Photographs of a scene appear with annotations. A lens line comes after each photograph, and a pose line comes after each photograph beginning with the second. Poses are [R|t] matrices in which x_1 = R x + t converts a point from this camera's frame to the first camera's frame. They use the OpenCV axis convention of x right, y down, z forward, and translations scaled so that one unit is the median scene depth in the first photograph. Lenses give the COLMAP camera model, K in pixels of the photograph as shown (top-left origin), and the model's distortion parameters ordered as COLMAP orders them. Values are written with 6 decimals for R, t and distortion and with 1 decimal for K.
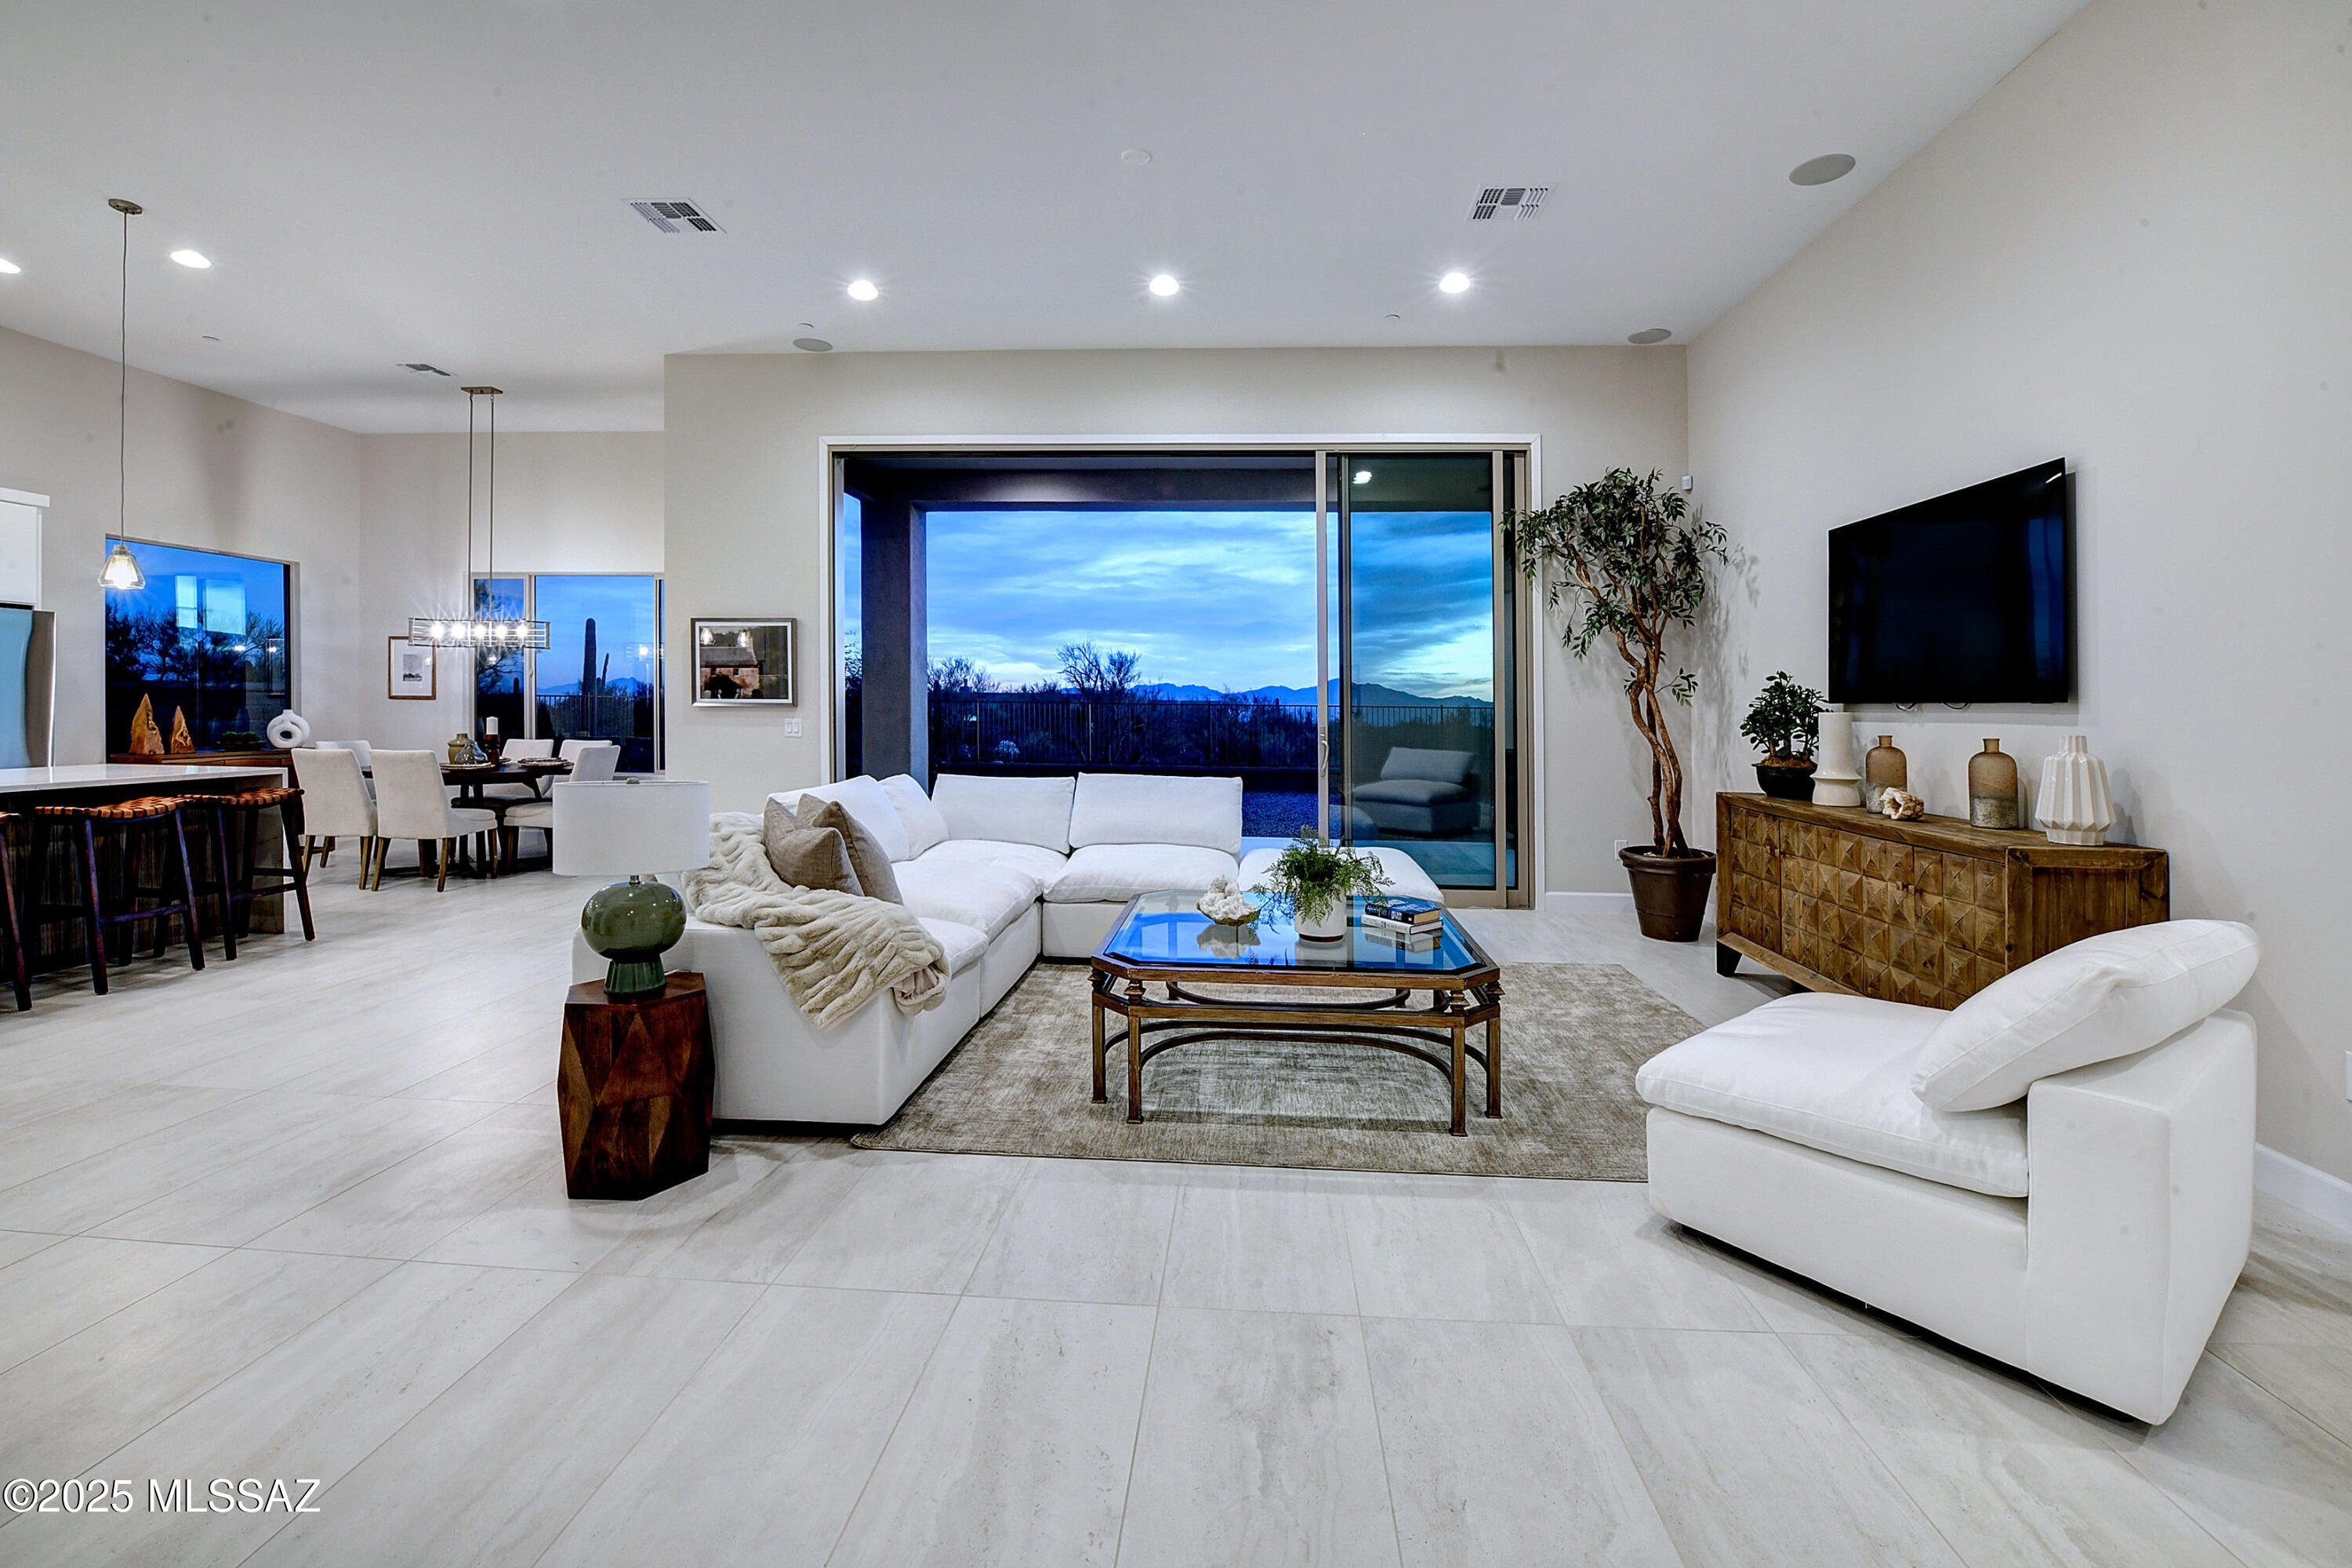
lens RADIAL K [[1025.6, 0, 1207.6], [0, 1025.6, 711.3], [0, 0, 1]] dist [-0.025372, -0.000086]
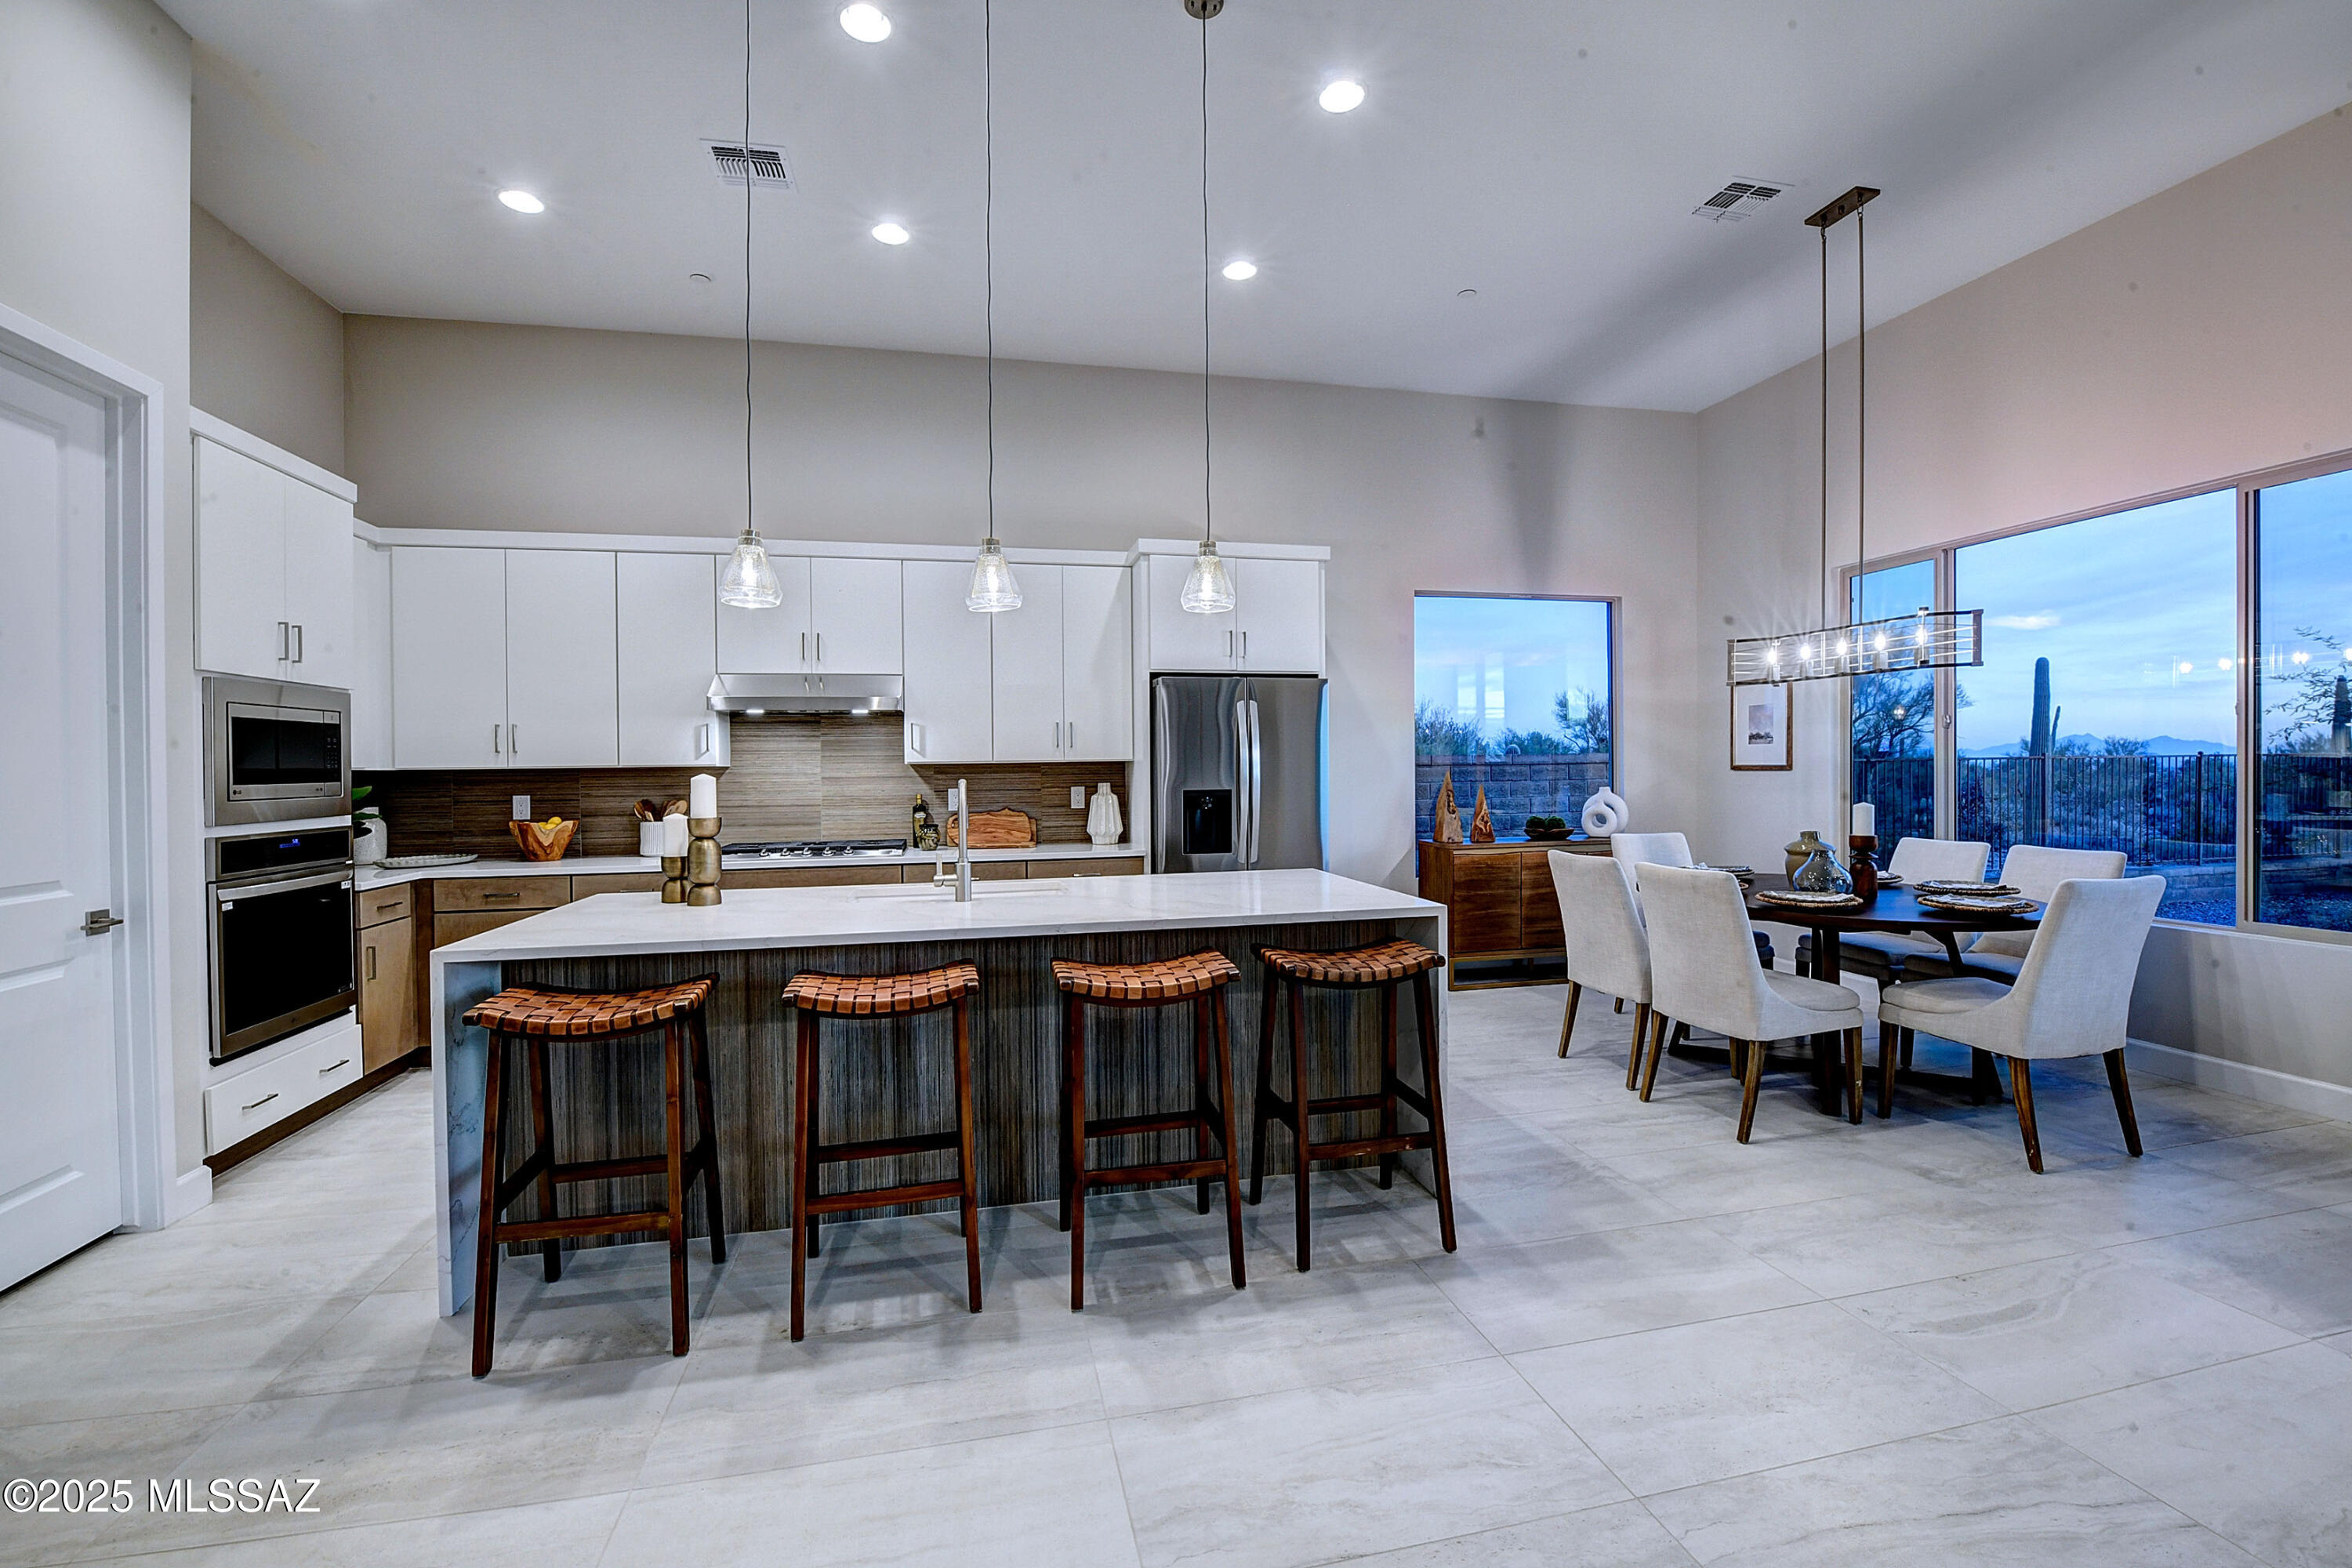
lens RADIAL K [[962.4, 0, 1138.0], [0, 962.4, 795.8], [0, 0, 1]] dist [-0.022563, -0.000402]
pose [[0.261810, 0.011646, -0.965049, -0.383364], [0.009557, 0.999847, 0.014659, -0.011217], [0.965072, -0.013060, 0.261658, 0.593036]]
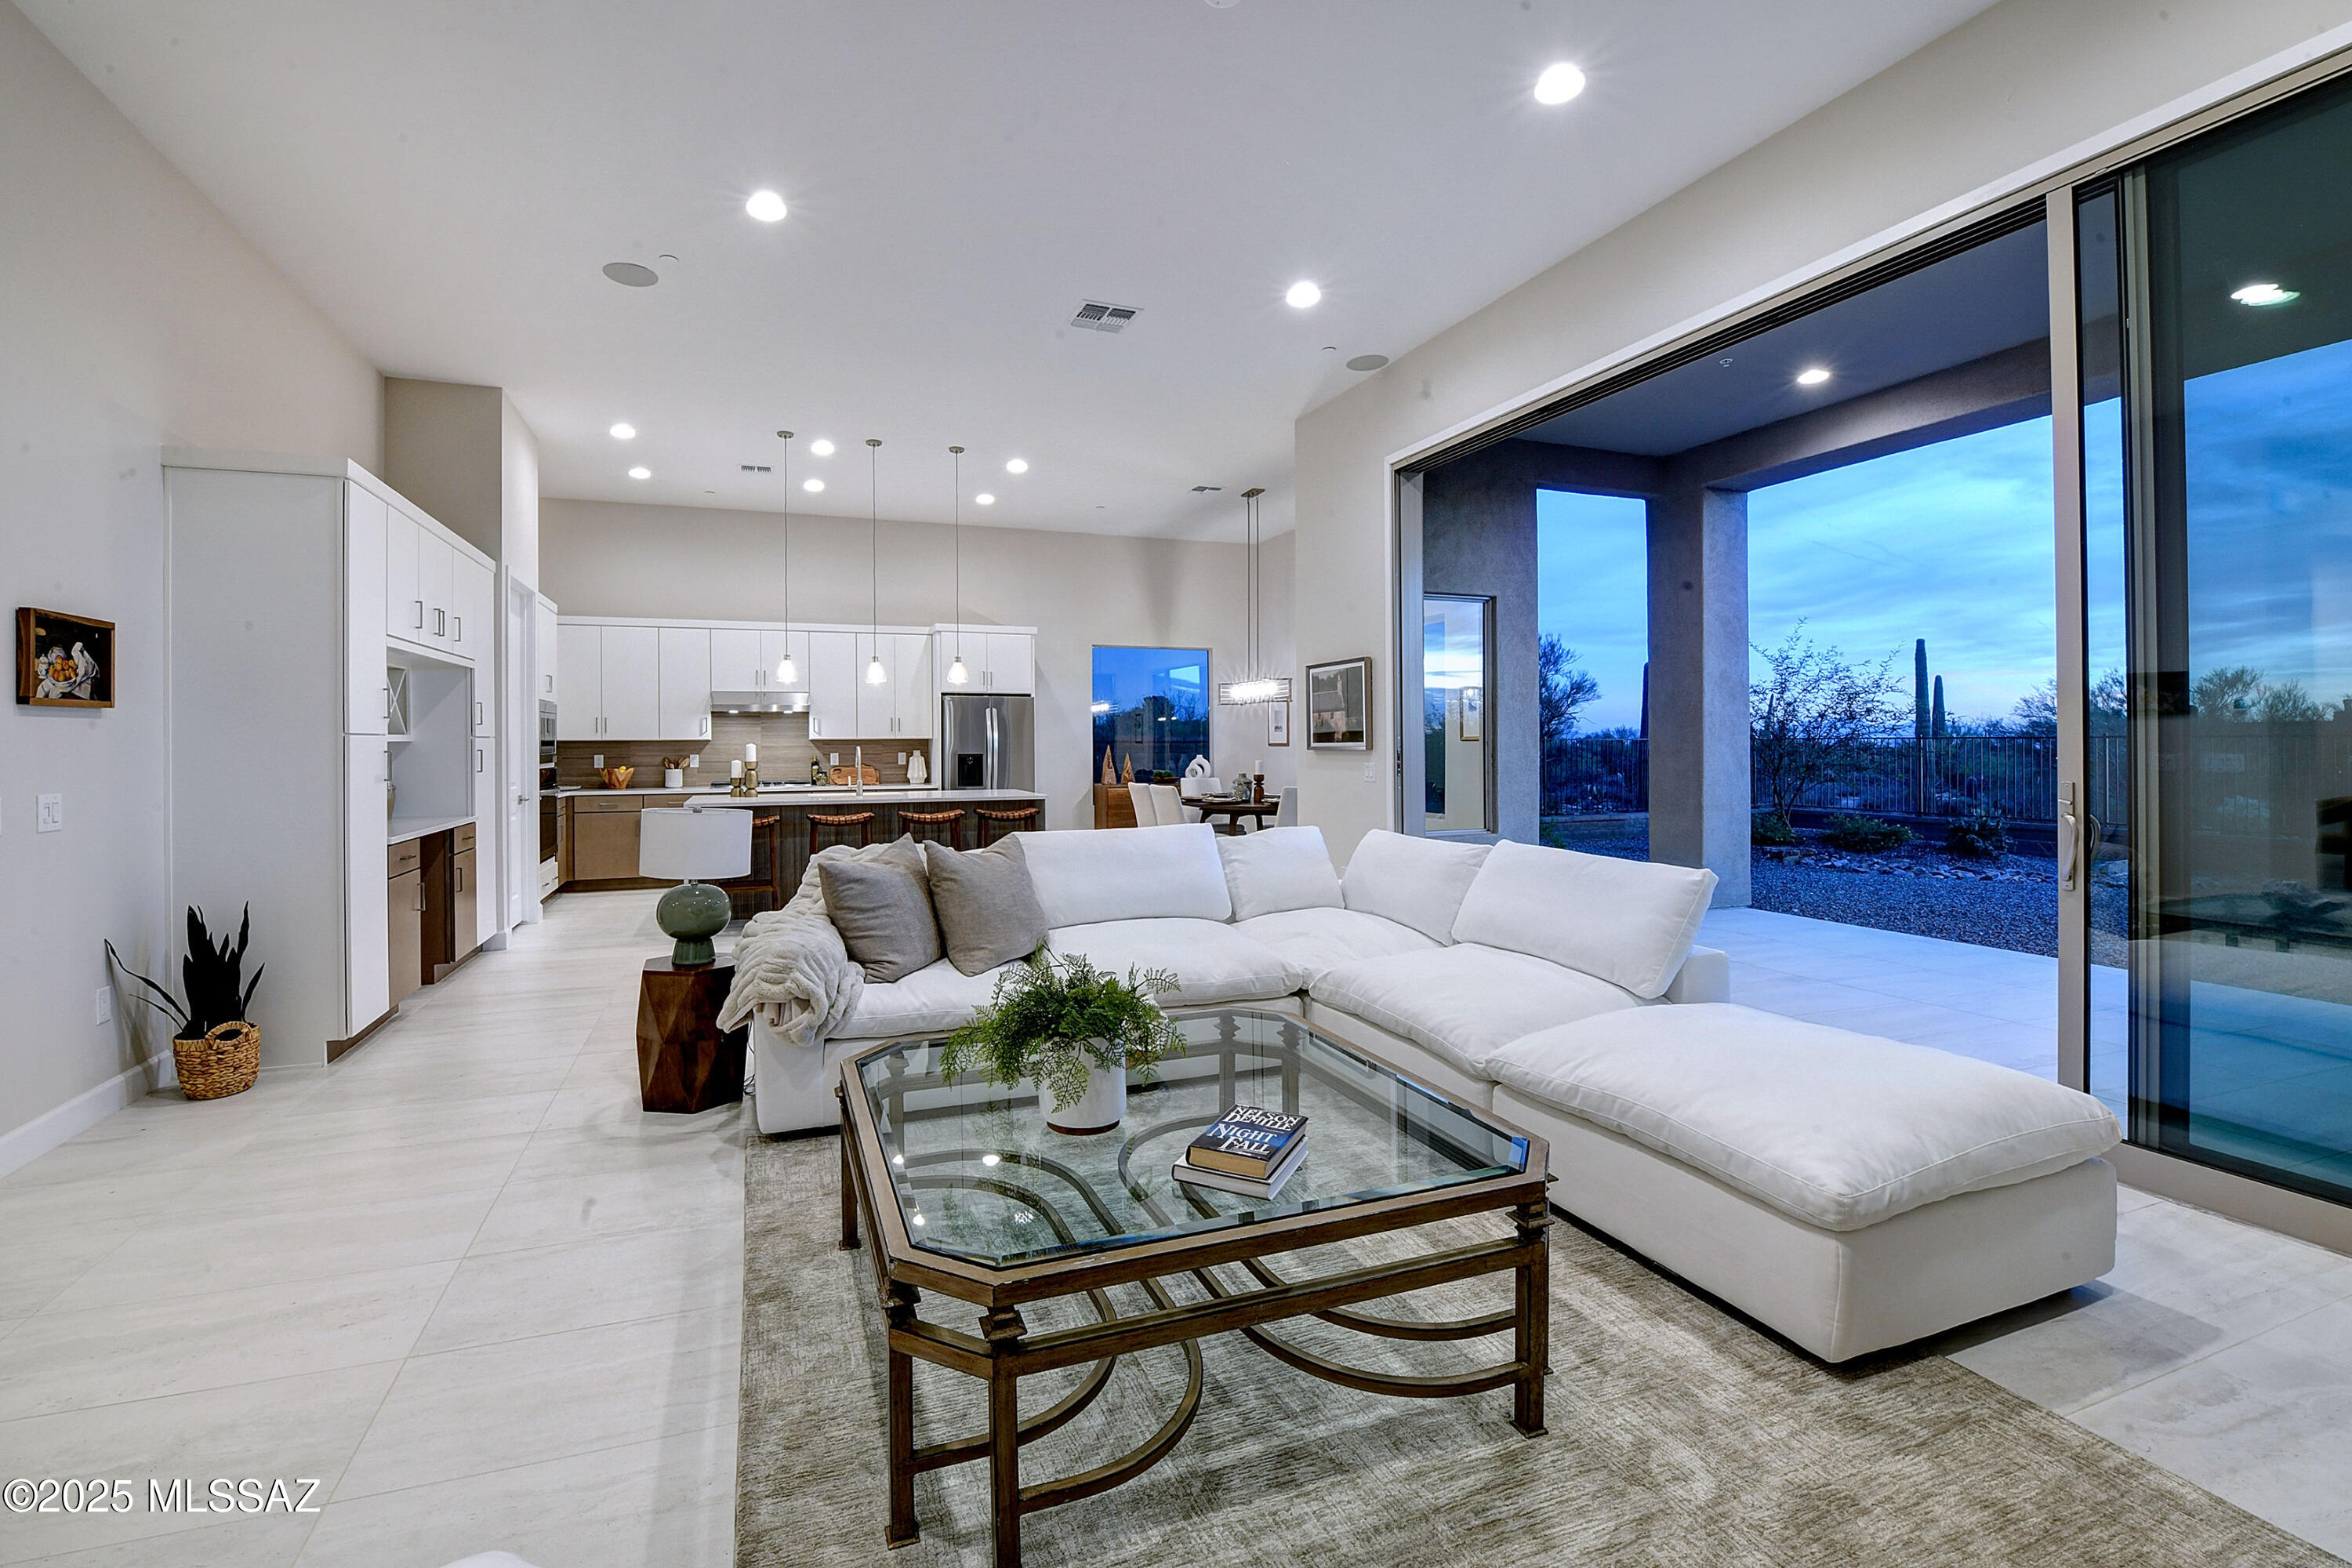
lens RADIAL K [[981.7, 0, 1064.4], [0, 981.7, 750.1], [0, 0, 1]] dist [-0.022687, -0.000139]
pose [[0.368149, -0.007700, -0.929735, 0.360124], [0.004438, 0.999969, -0.006525, 0.000298], [0.929756, -0.001724, 0.368172, 0.422509]]
